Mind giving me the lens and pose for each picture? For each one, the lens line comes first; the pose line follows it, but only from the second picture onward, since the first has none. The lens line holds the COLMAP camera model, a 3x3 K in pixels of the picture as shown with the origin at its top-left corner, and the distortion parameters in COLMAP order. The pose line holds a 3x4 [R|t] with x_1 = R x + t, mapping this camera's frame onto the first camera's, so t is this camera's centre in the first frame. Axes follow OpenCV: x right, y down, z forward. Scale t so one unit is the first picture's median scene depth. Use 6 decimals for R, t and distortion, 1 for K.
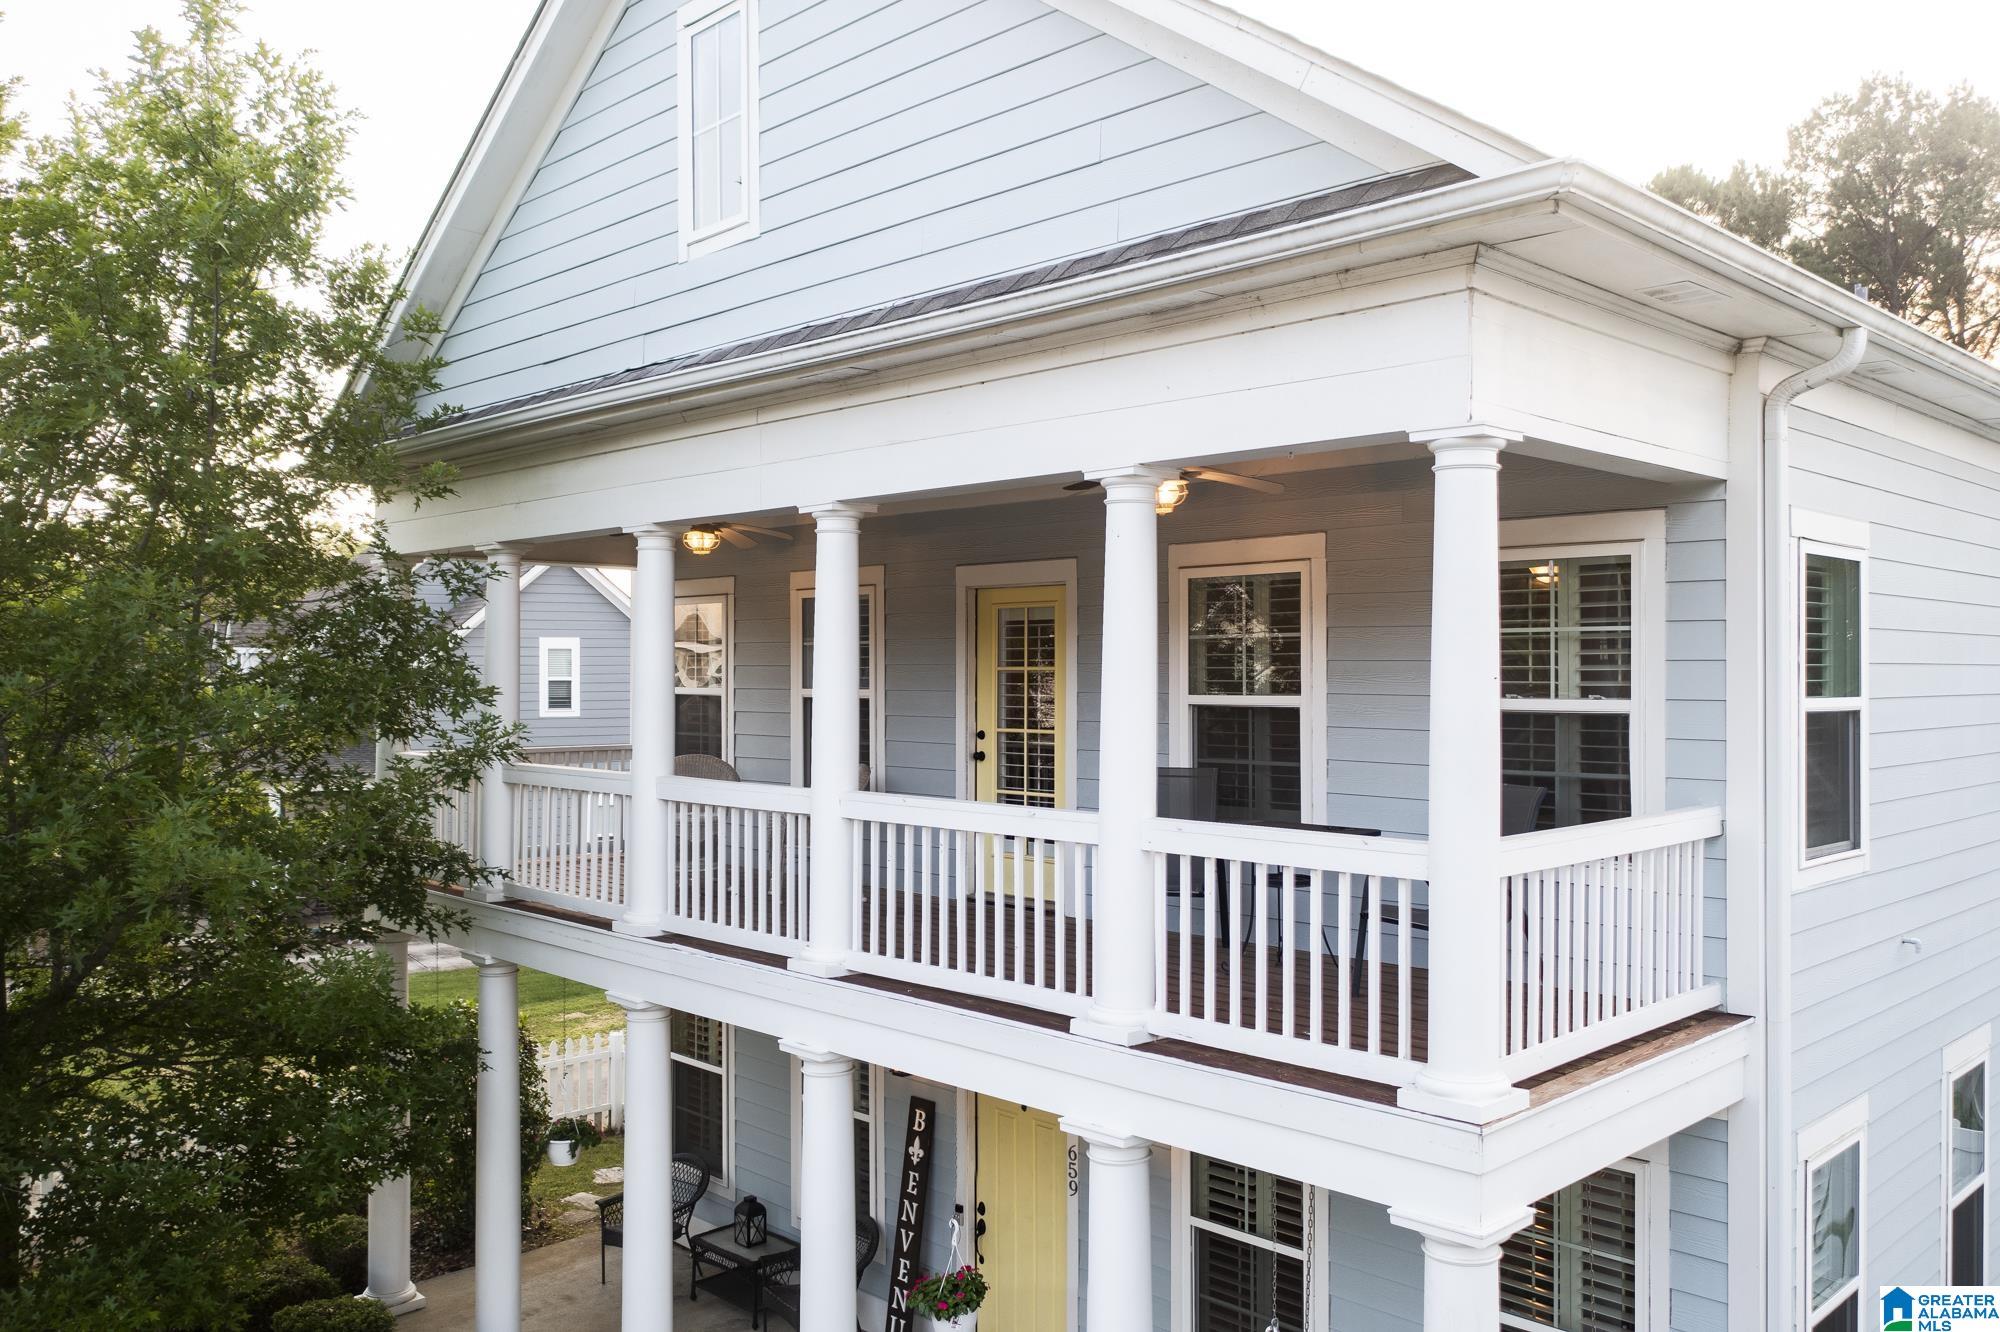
lens RADIAL K [[1587.1, 0, 1010.6], [0, 1587.1, 653.1], [0, 0, 1]] dist [-0.001304, -0.013816]
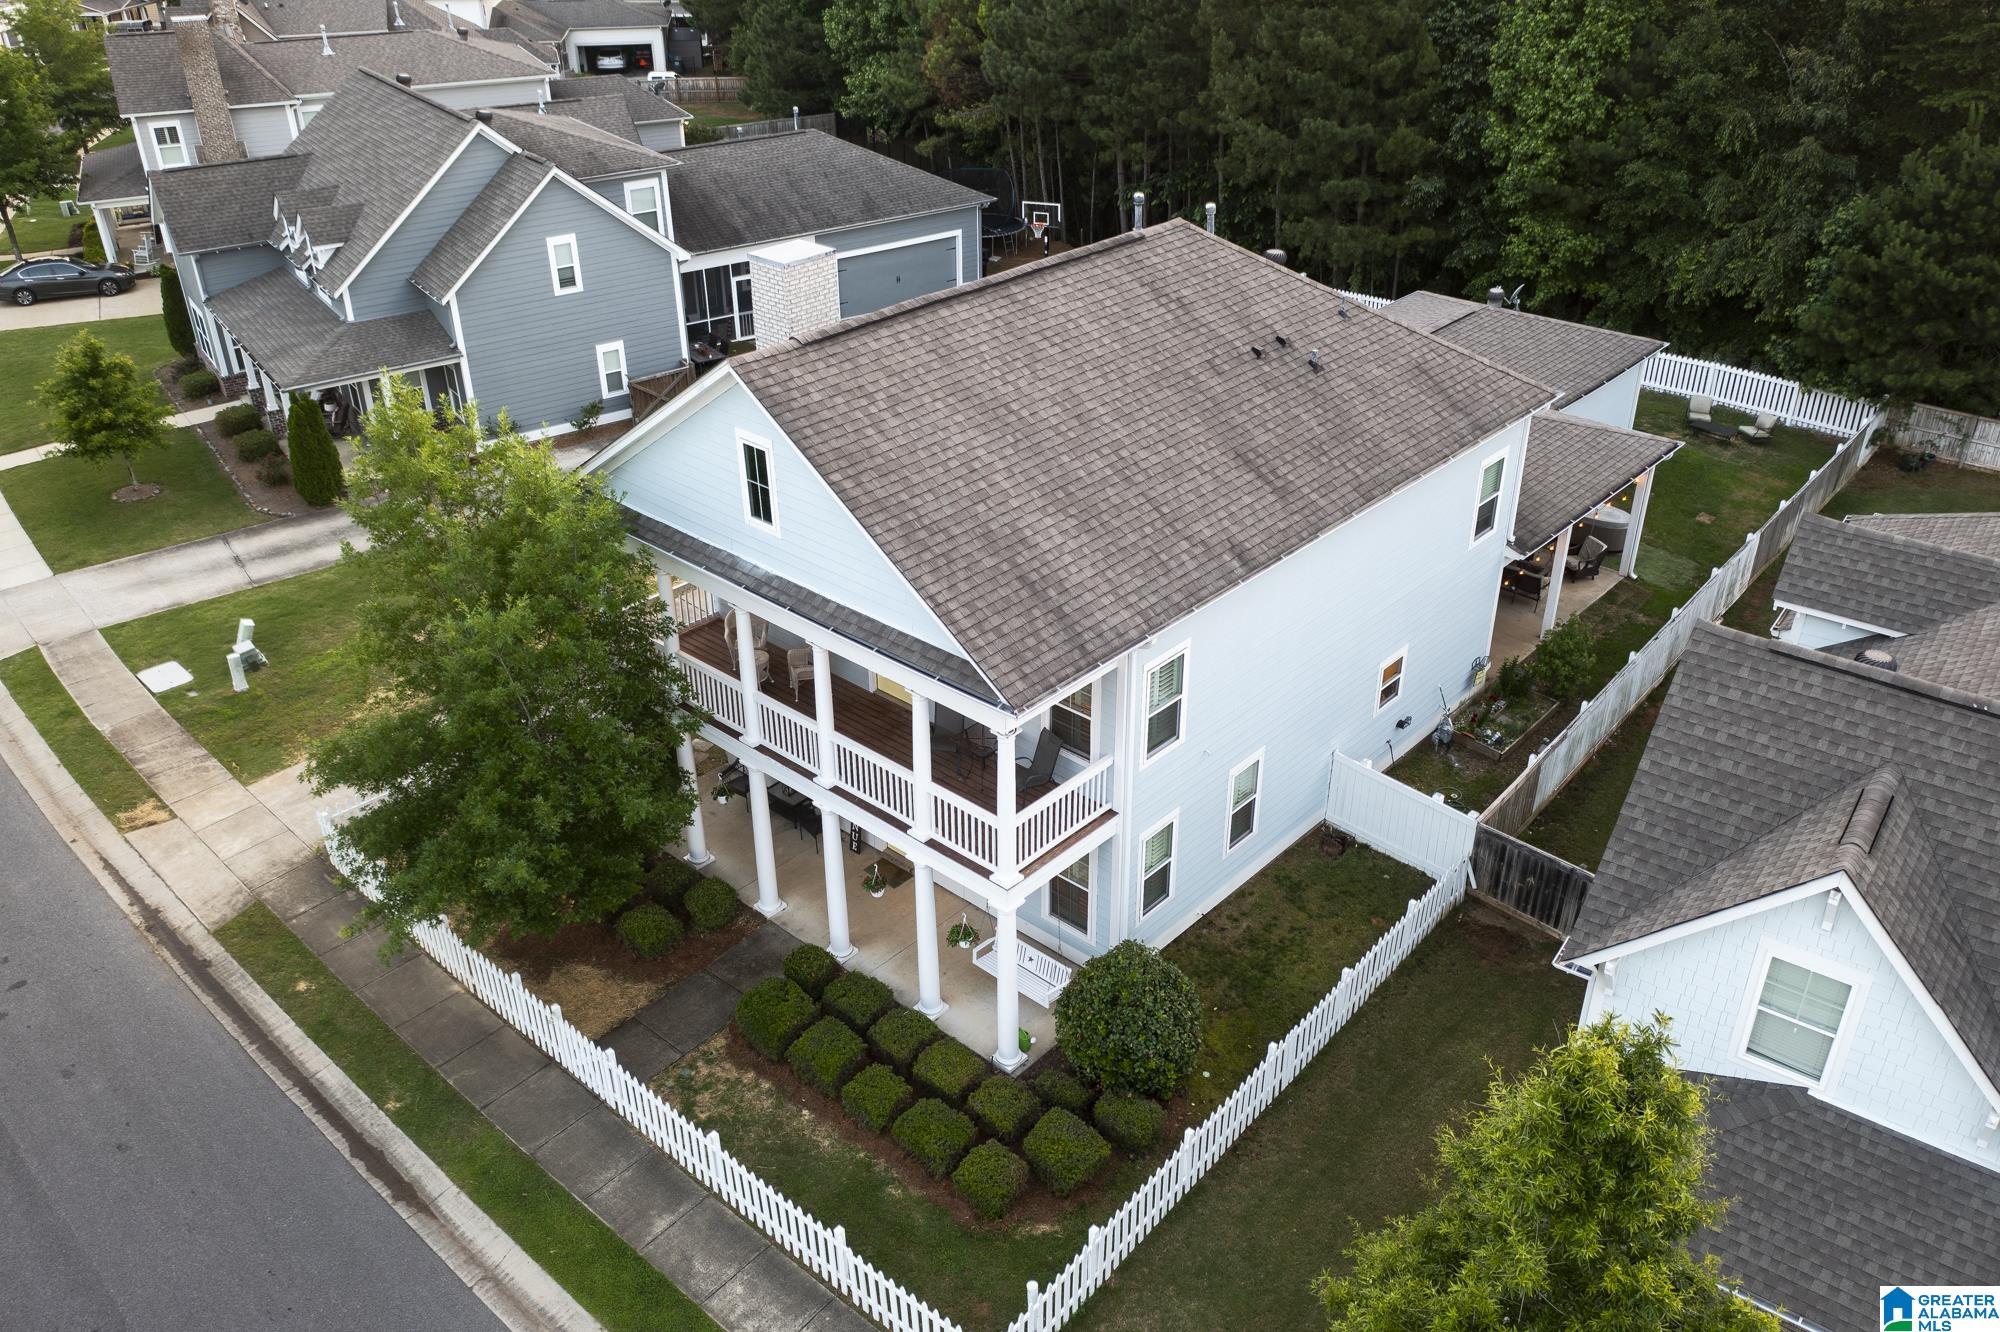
lens RADIAL K [[1587.1, 0, 1007.2], [0, 1587.1, 657.5], [0, 0, 1]] dist [-0.001304, -0.013816]
pose [[0.998579, -0.033484, 0.041467, 0.102052], [0.008266, 0.865893, 0.500161, -1.445152], [-0.052653, -0.499107, 0.864939, -1.415277]]
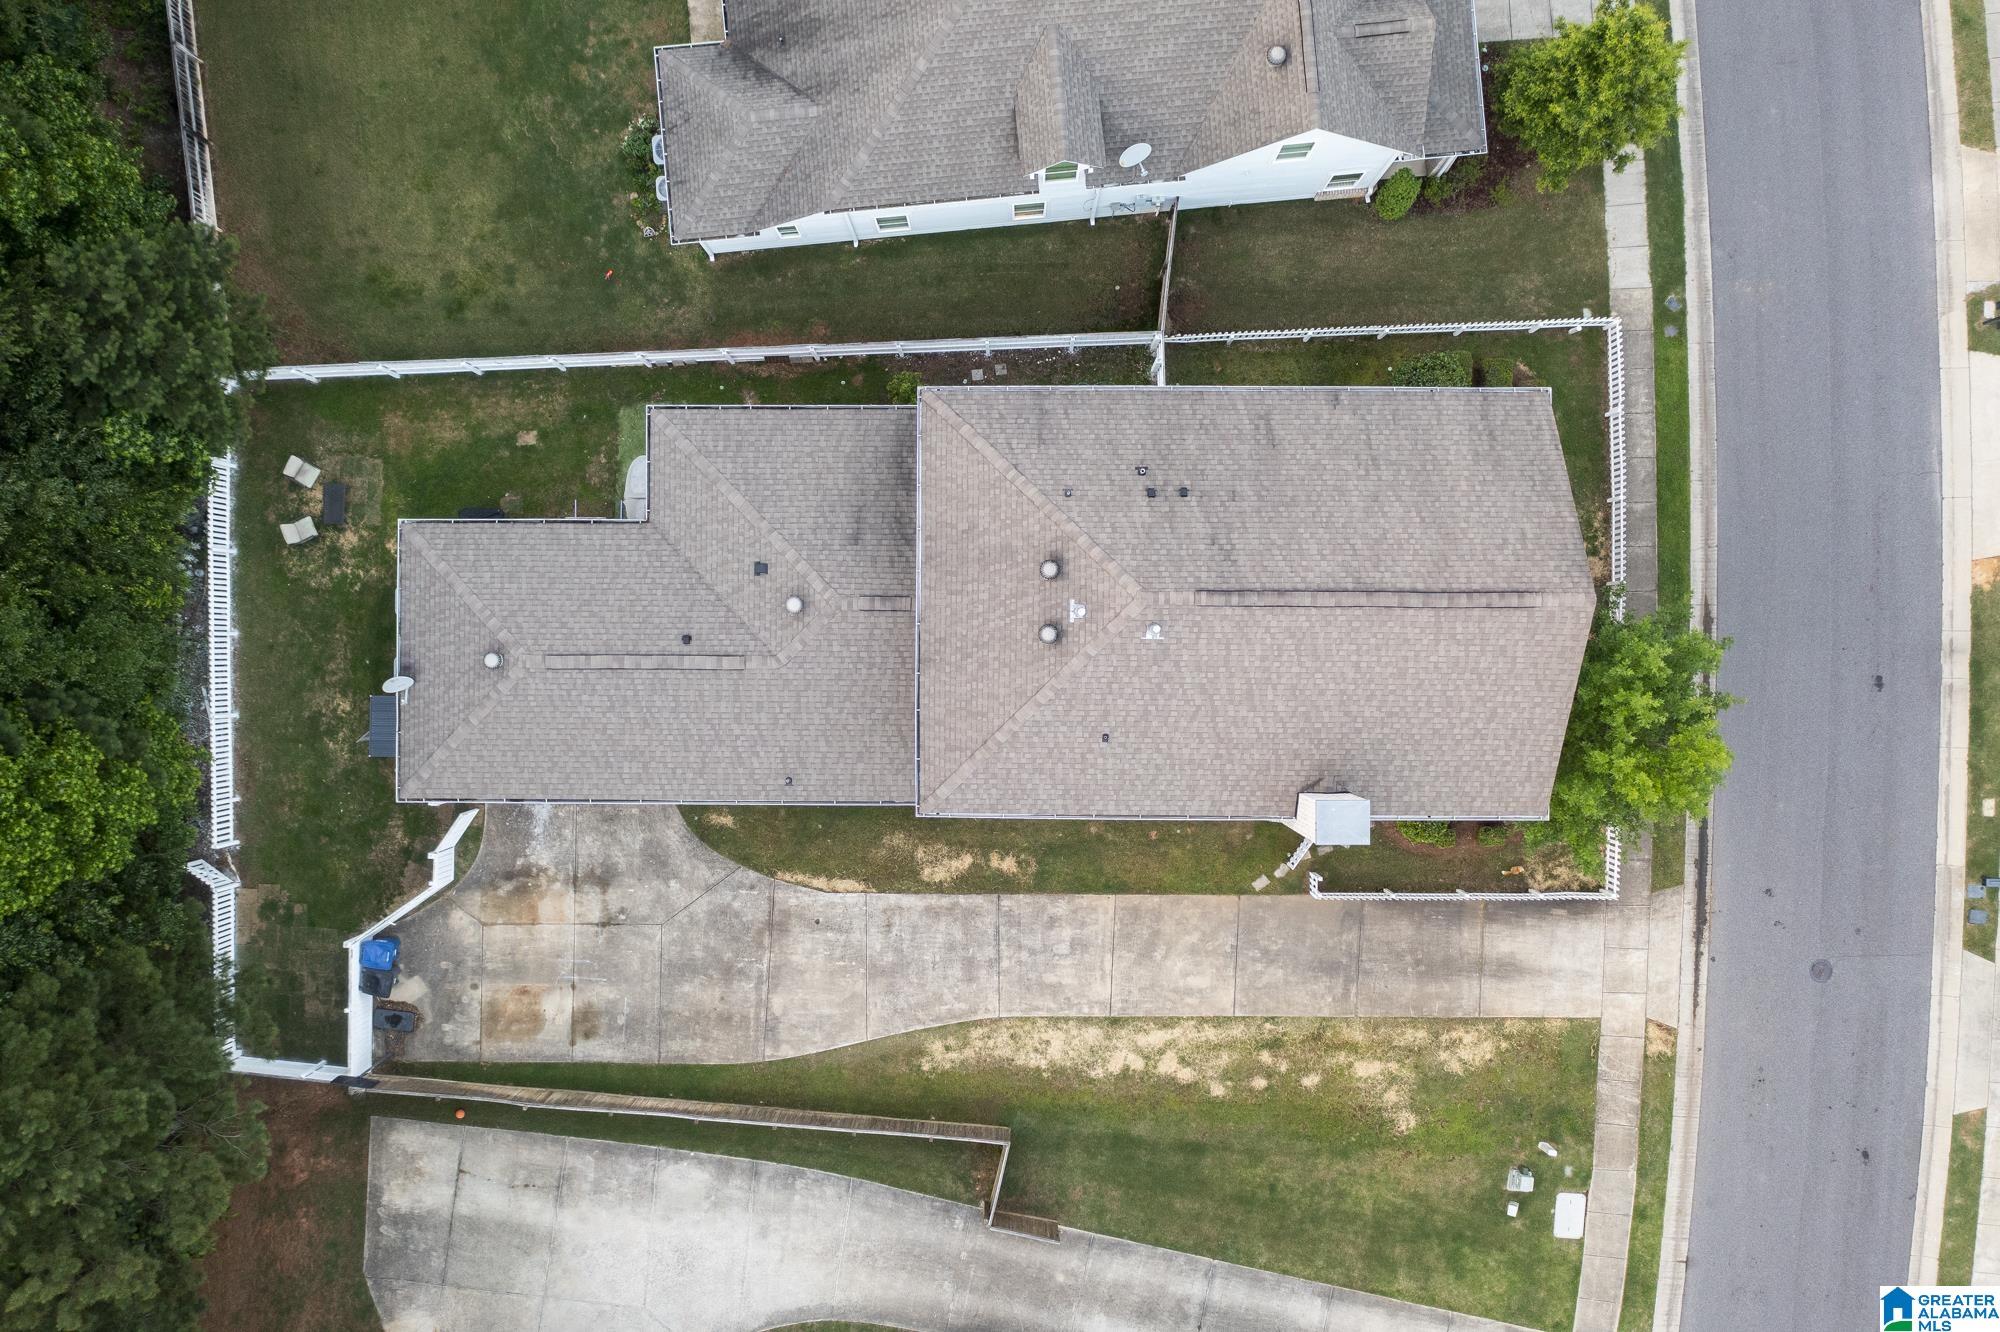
lens RADIAL K [[1587.1, 0, 1005.2], [0, 1587.1, 670.1], [0, 0, 1]] dist [-0.001304, -0.013816]
pose [[-0.707424, -0.706789, 0.000276, 0.746552], [-0.002149, 0.002541, 0.999994, -4.743393], [-0.706786, 0.707420, -0.003317, 2.308145]]
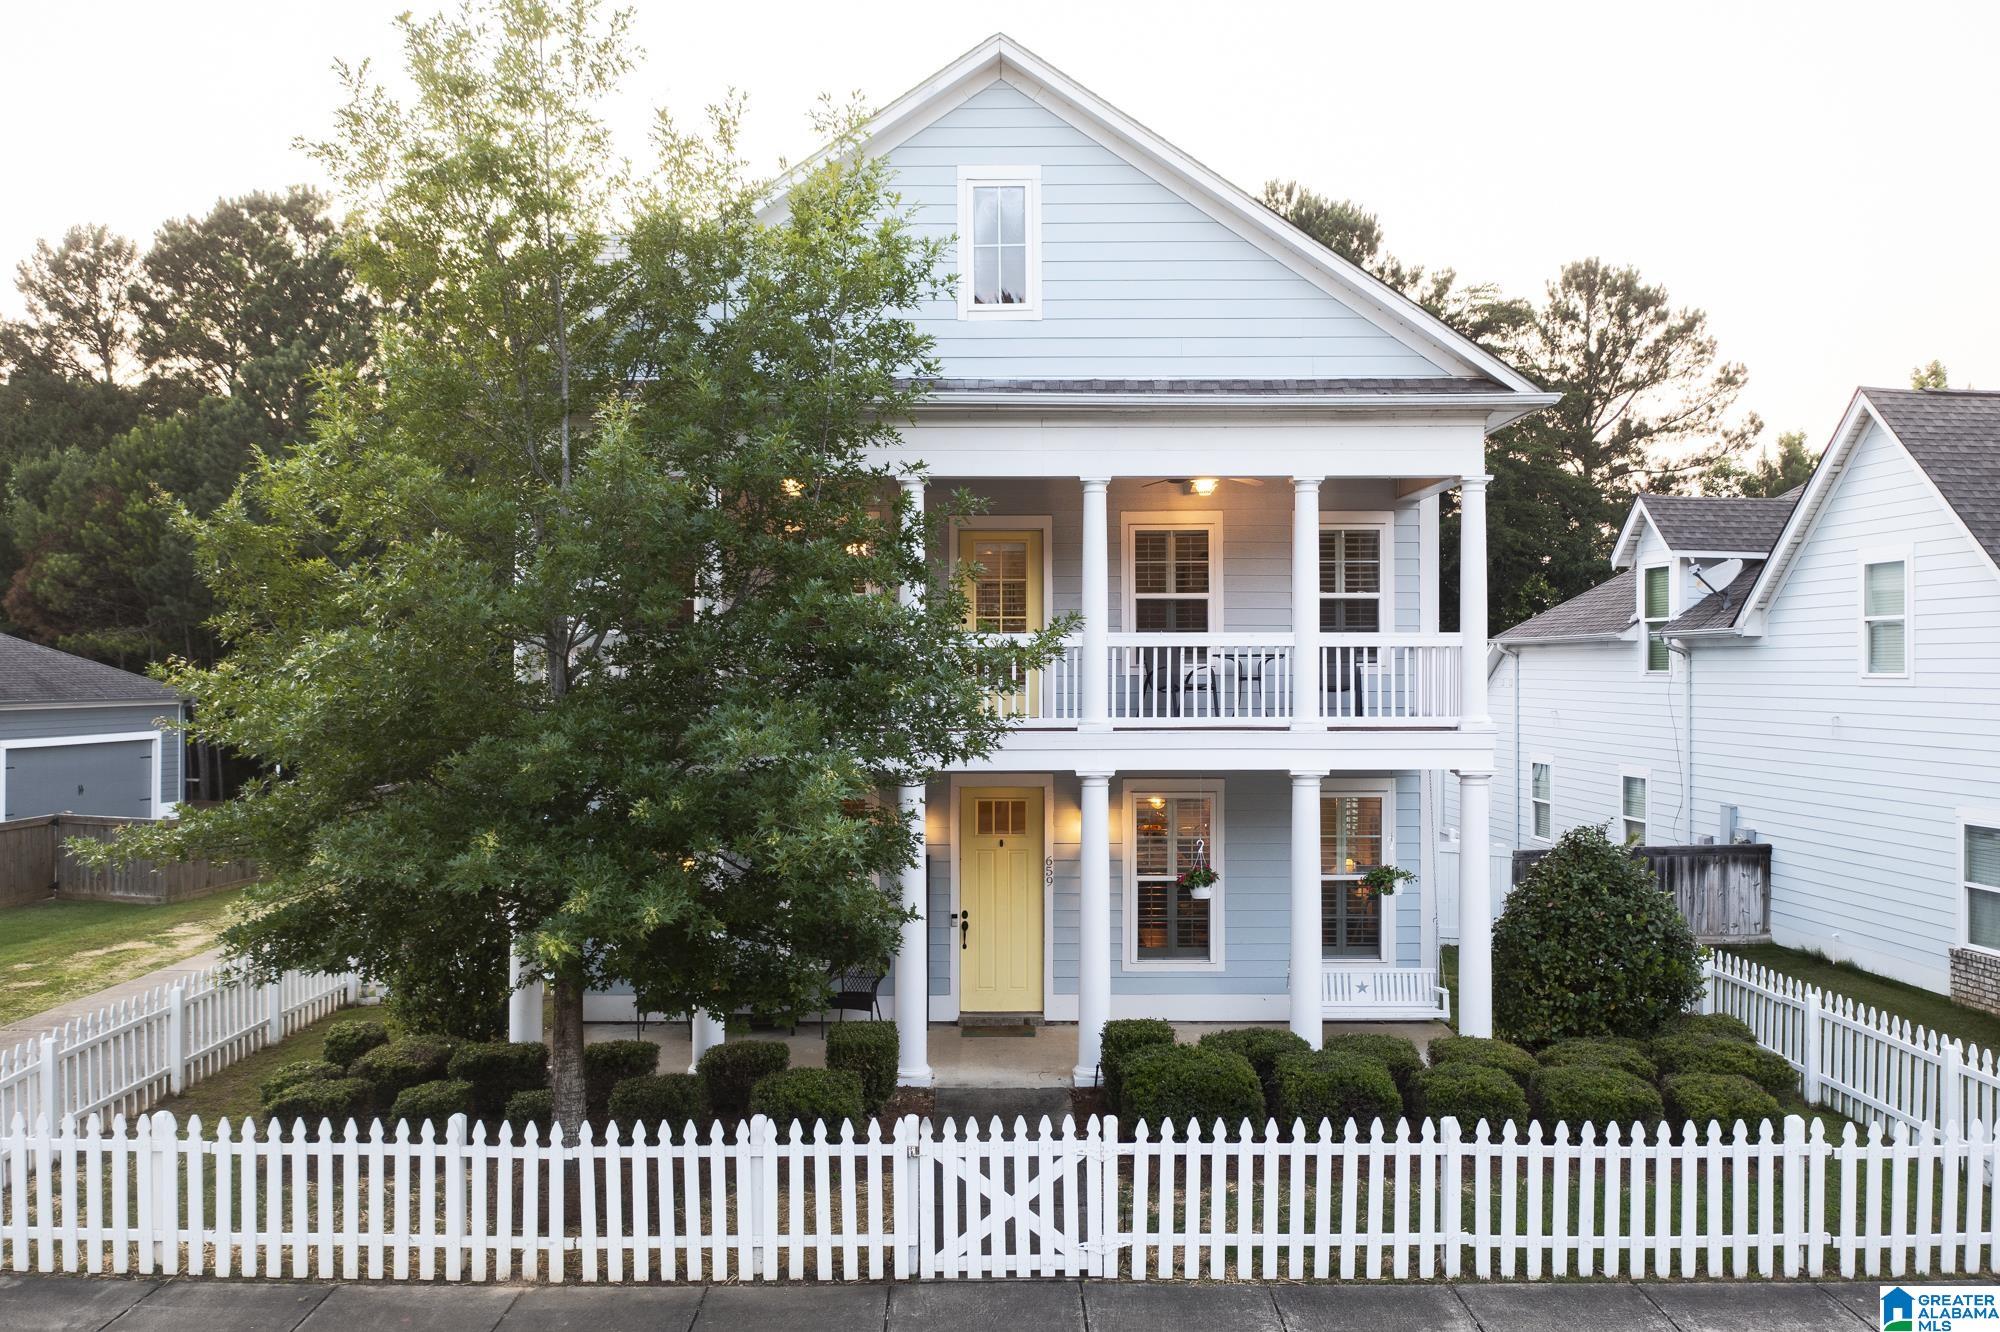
lens RADIAL K [[1587.1, 0, 1014.0], [0, 1587.1, 655.9], [0, 0, 1]] dist [-0.001304, -0.013816]
pose [[0.702541, 0.004090, 0.711632, -1.485320], [-0.004355, 0.999989, -0.001448, 0.116562], [-0.711630, -0.002082, 0.702551, -0.223320]]
